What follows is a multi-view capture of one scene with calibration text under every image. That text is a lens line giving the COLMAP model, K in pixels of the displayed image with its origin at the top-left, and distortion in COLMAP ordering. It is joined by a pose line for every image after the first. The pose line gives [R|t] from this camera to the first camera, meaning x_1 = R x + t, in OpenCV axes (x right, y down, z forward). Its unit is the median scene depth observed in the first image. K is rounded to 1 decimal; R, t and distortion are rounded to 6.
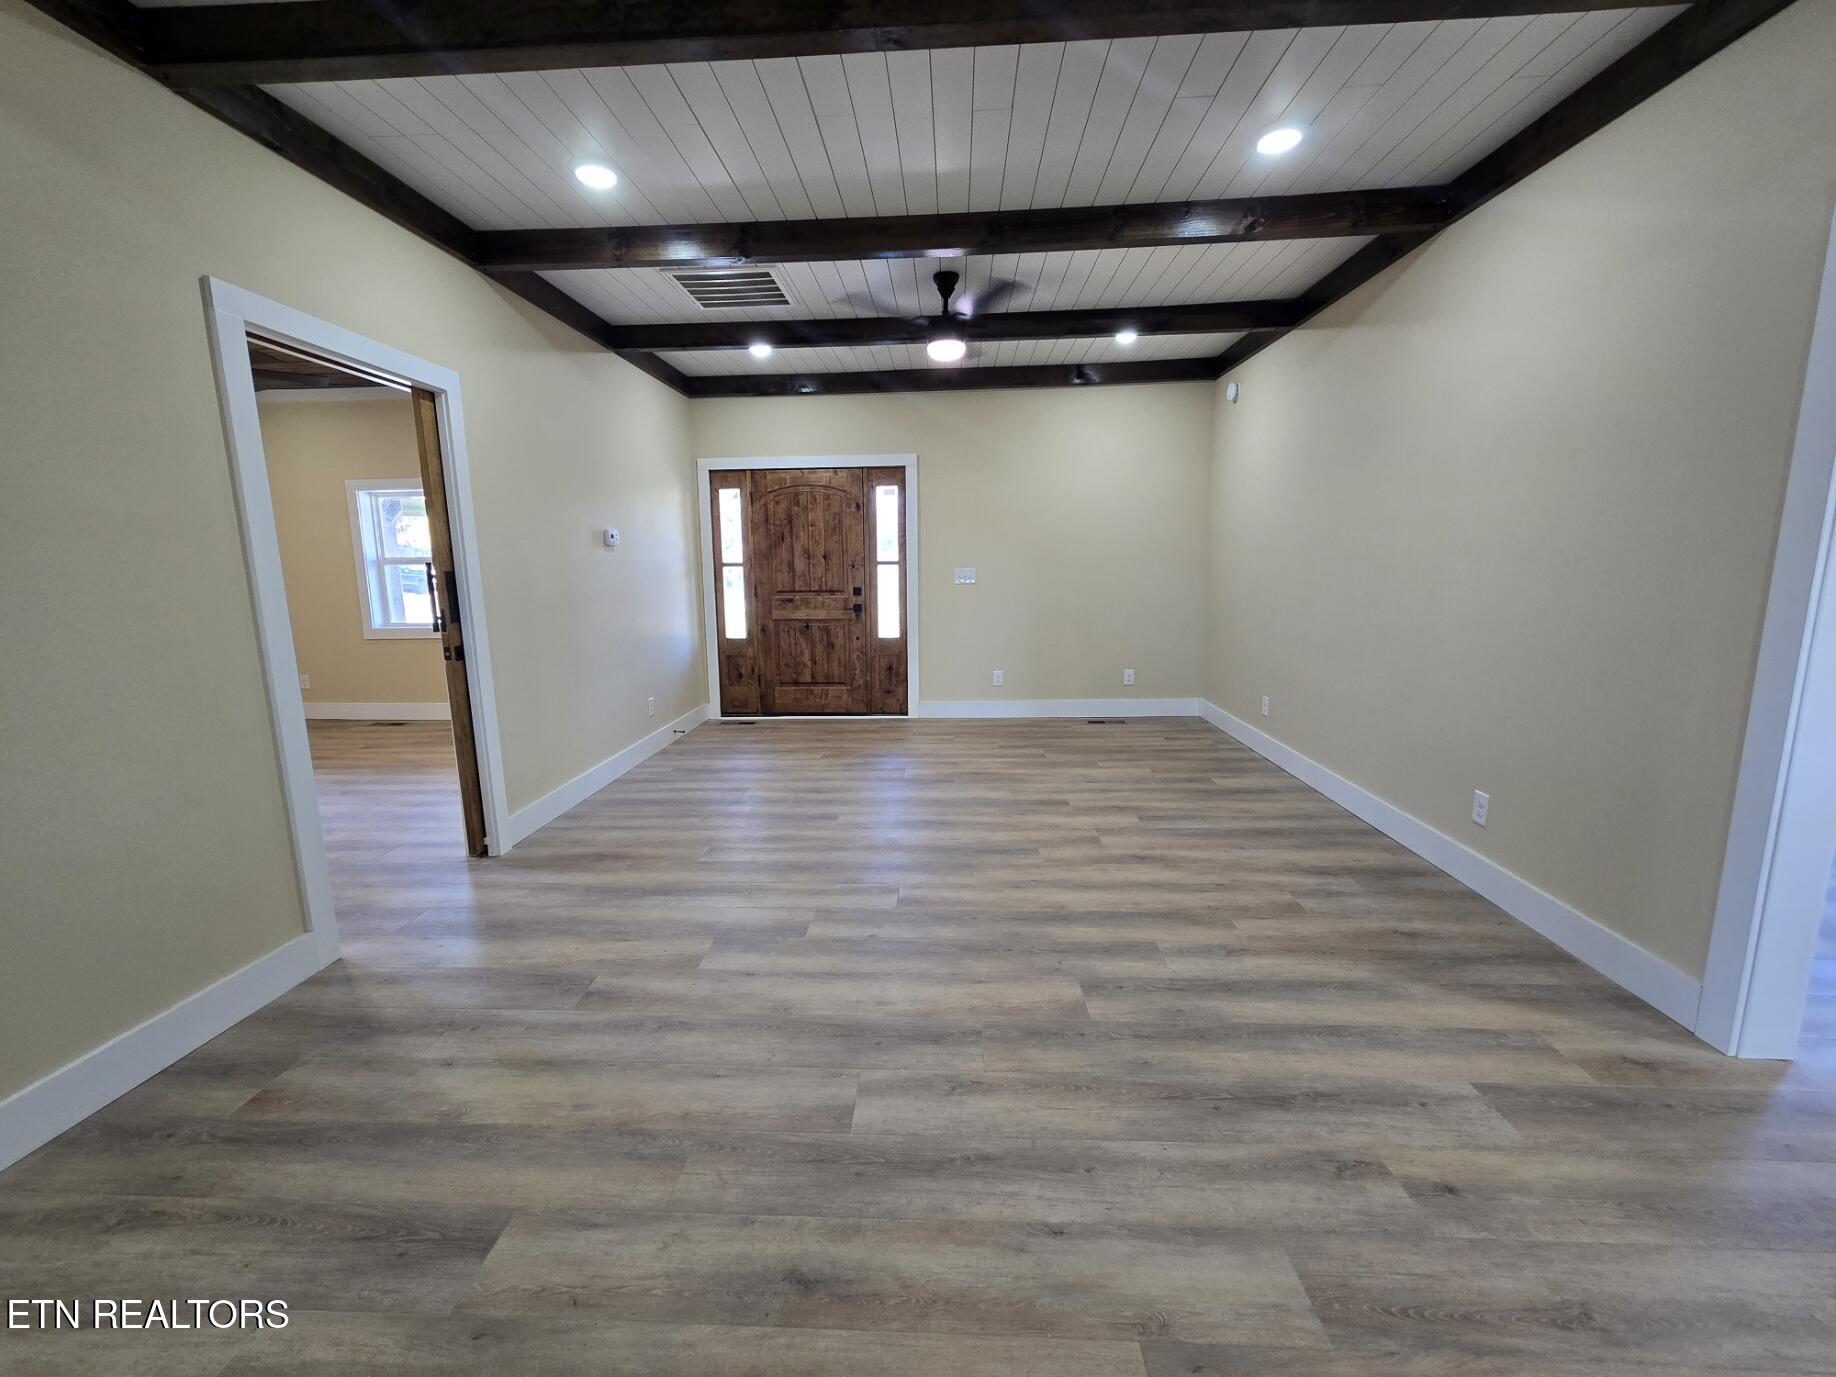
lens RADIAL K [[743.3, 0, 909.1], [0, 743.3, 685.2], [0, 0, 1]] dist [-0.000416, -0.000161]
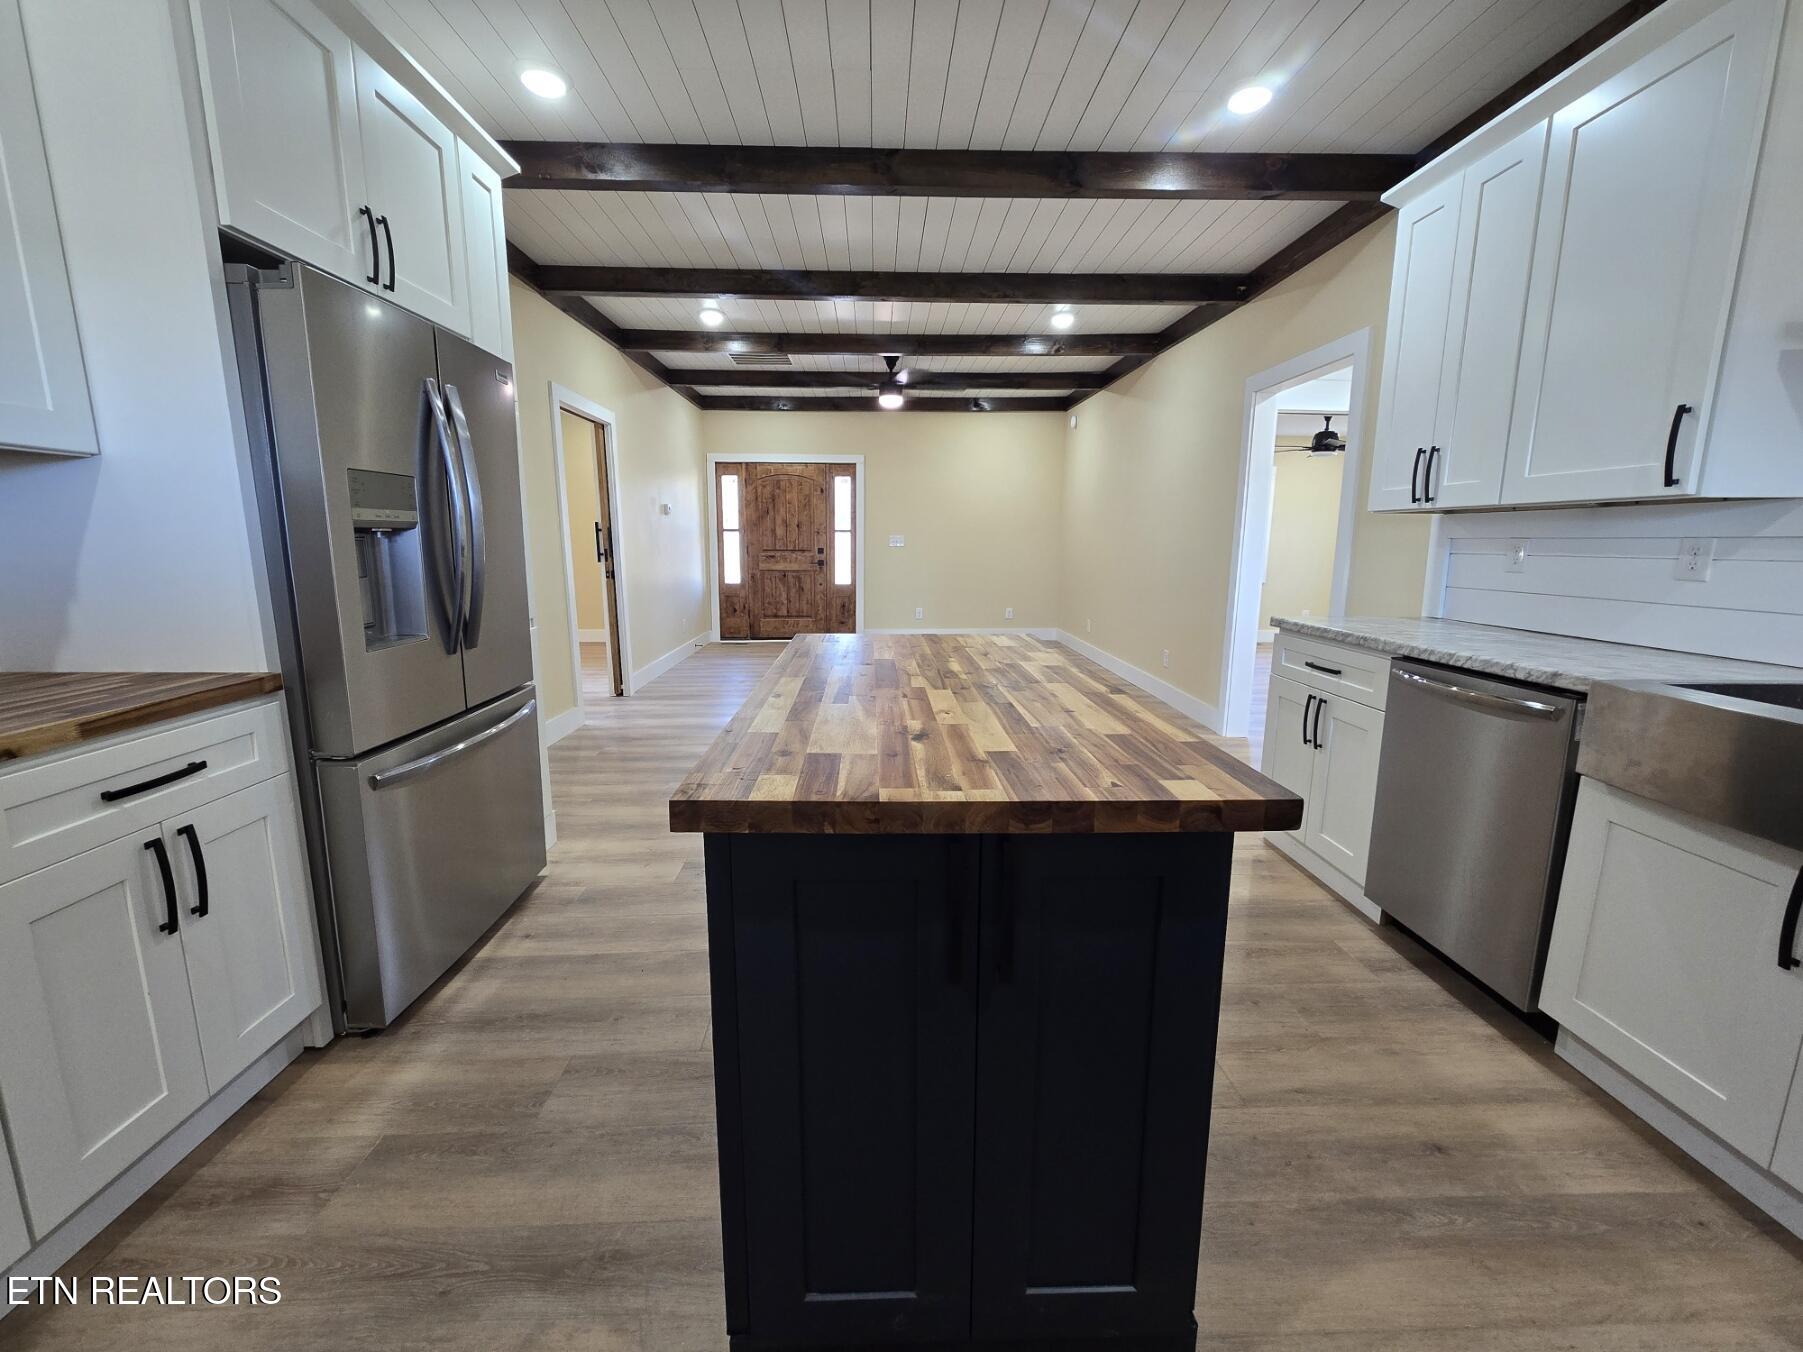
lens RADIAL K [[738.3, 0, 895.8], [0, 738.3, 668.2], [0, 0, 1]] dist [0.000836, -0.000026]
pose [[0.995656, 0.002328, 0.093077, -0.116946], [-0.003228, 0.999949, 0.009528, 0.167421], [-0.093050, -0.009787, 0.995613, -0.832230]]
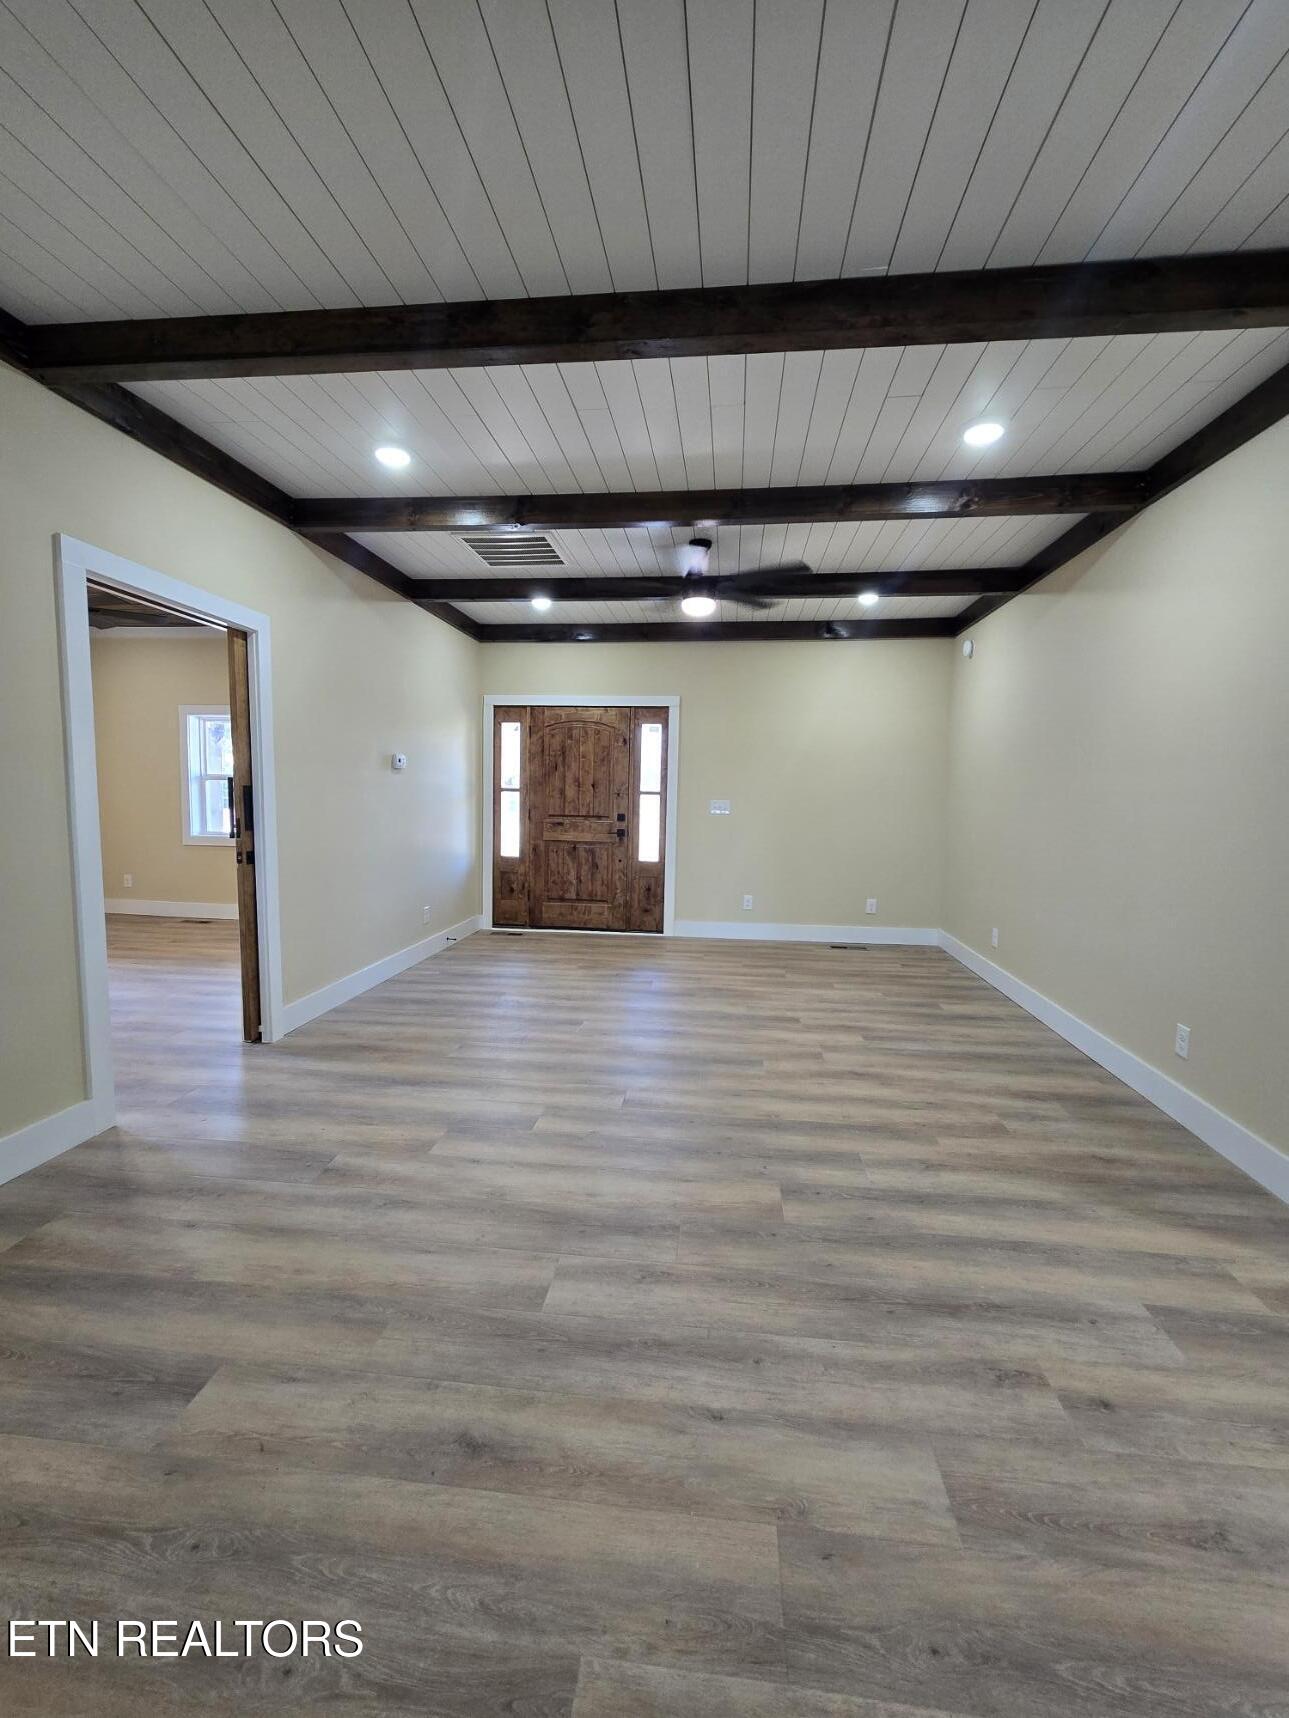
lens RADIAL K [[693.6, 0, 656.7], [0, 693.6, 857.2], [0, 0, 1]] dist [-0.000879, -0.000198]
pose [[0.998259, 0.037395, -0.045619, 0.063221], [-0.040664, 0.996505, -0.072973, 0.008180], [0.042730, 0.074701, 0.996290, -0.023079]]
